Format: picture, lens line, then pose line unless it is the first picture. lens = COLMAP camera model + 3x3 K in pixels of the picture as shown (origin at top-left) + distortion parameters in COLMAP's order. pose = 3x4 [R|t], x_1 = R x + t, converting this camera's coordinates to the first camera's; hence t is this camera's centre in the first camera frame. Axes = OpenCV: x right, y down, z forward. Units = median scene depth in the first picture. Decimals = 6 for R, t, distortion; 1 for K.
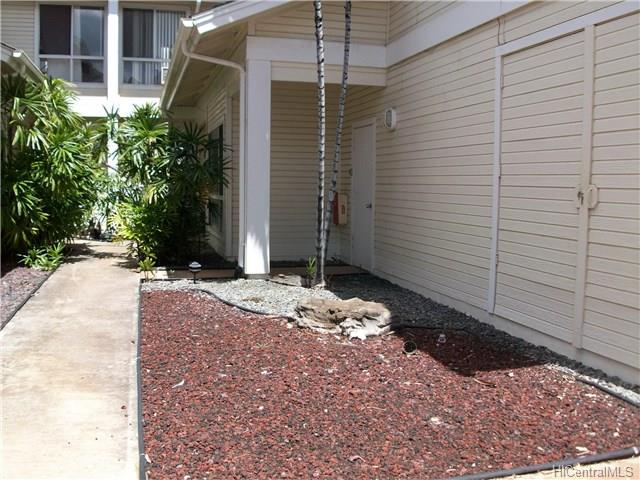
lens RADIAL K [[631.2, 0, 320.0], [0, 631.2, 240.0], [0, 0, 1]] dist [-0.113001, 0.006976]
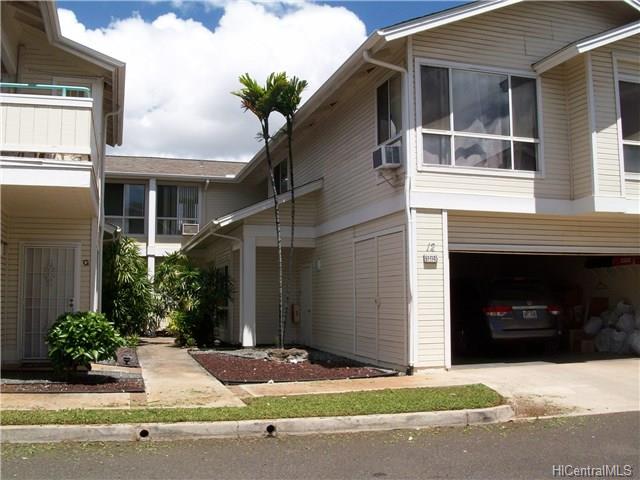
lens RADIAL K [[631.2, 0, 320.0], [0, 631.2, 240.0], [0, 0, 1]] dist [-0.113001, 0.006976]
pose [[0.999424, -0.015203, 0.030333, 0.061038], [0.020472, 0.983125, -0.181783, 0.085265], [-0.027057, 0.182300, 0.982871, -0.915864]]
